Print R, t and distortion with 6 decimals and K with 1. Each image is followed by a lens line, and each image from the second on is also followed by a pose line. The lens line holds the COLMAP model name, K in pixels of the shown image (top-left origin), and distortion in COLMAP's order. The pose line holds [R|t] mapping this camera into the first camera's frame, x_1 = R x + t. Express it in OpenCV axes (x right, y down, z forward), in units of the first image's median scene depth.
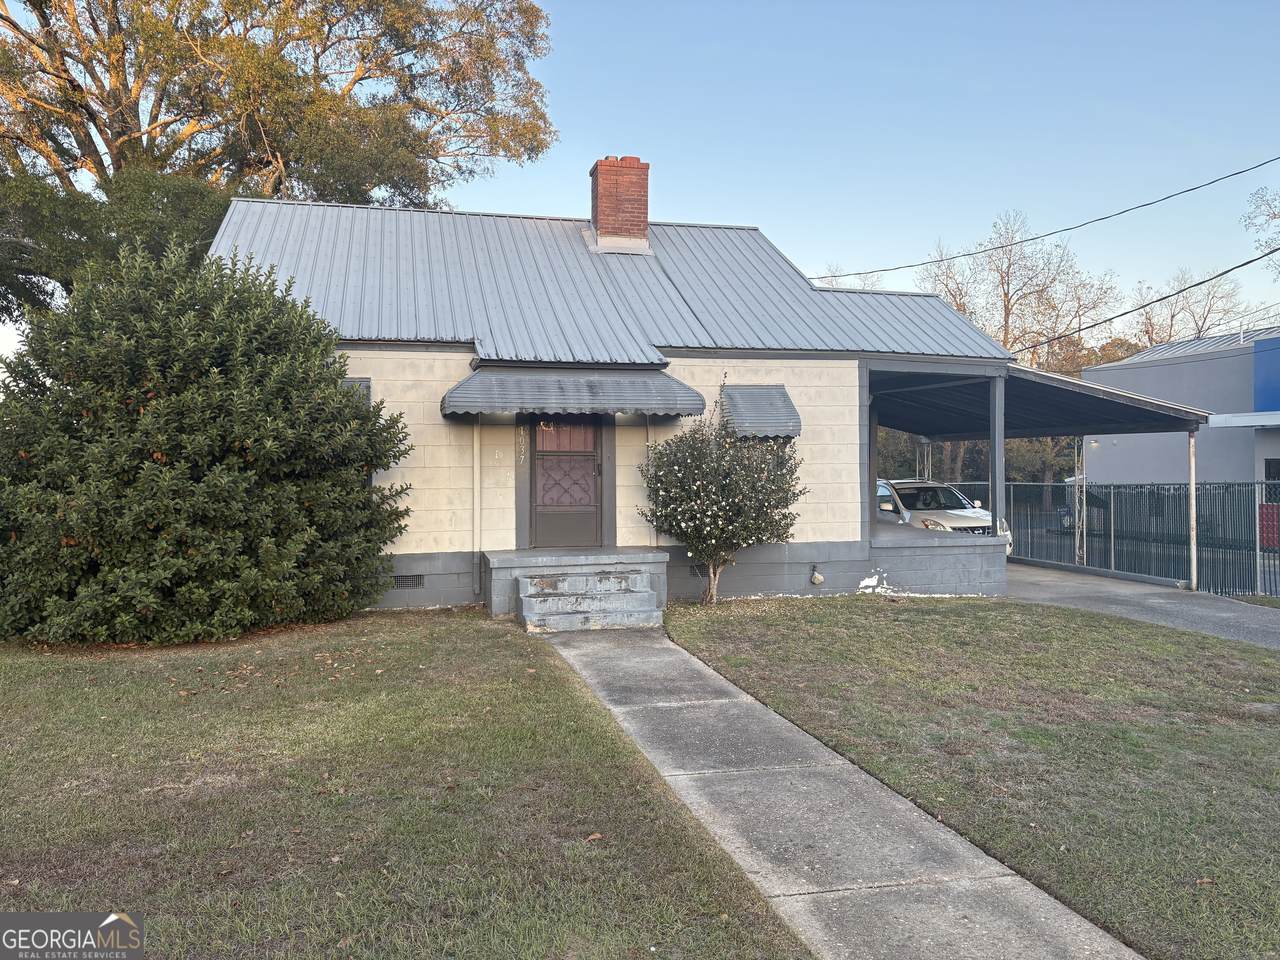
lens RADIAL K [[972.1, 0, 636.9], [0, 972.1, 477.0], [0, 0, 1]] dist [0.055932, -0.070023]
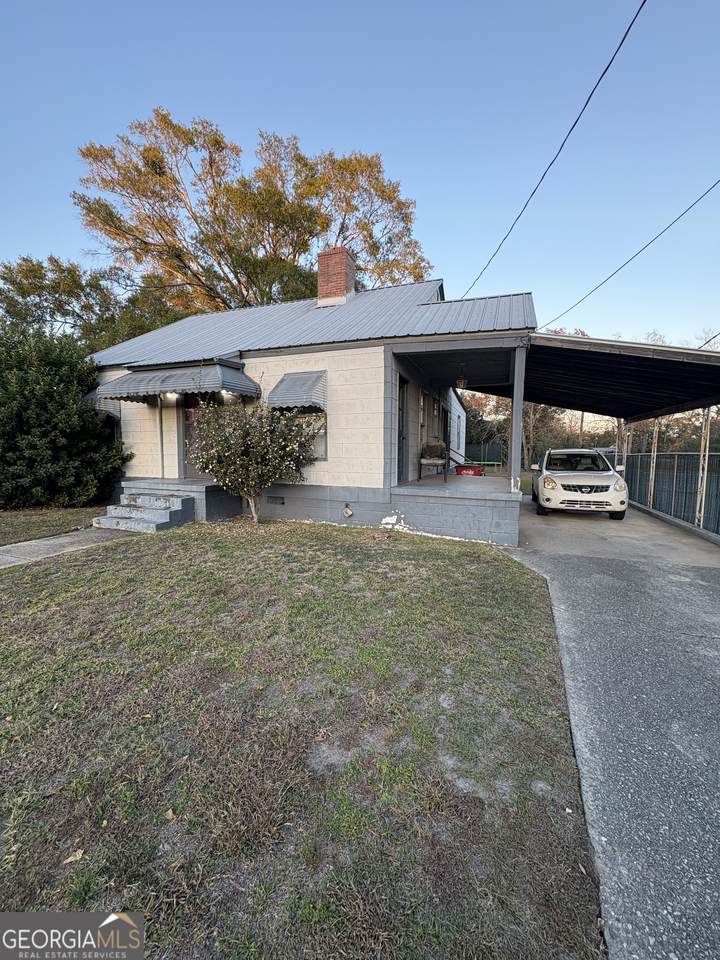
lens RADIAL K [[385.1, 0, 359.3], [0, 385.1, 480.4], [0, 0, 1]] dist [-0.000452, -0.000050]
pose [[0.823749, 0.059415, -0.563832, 0.506797], [-0.020180, 0.996936, 0.075571, 0.017694], [0.566595, -0.050873, 0.822425, 0.577871]]
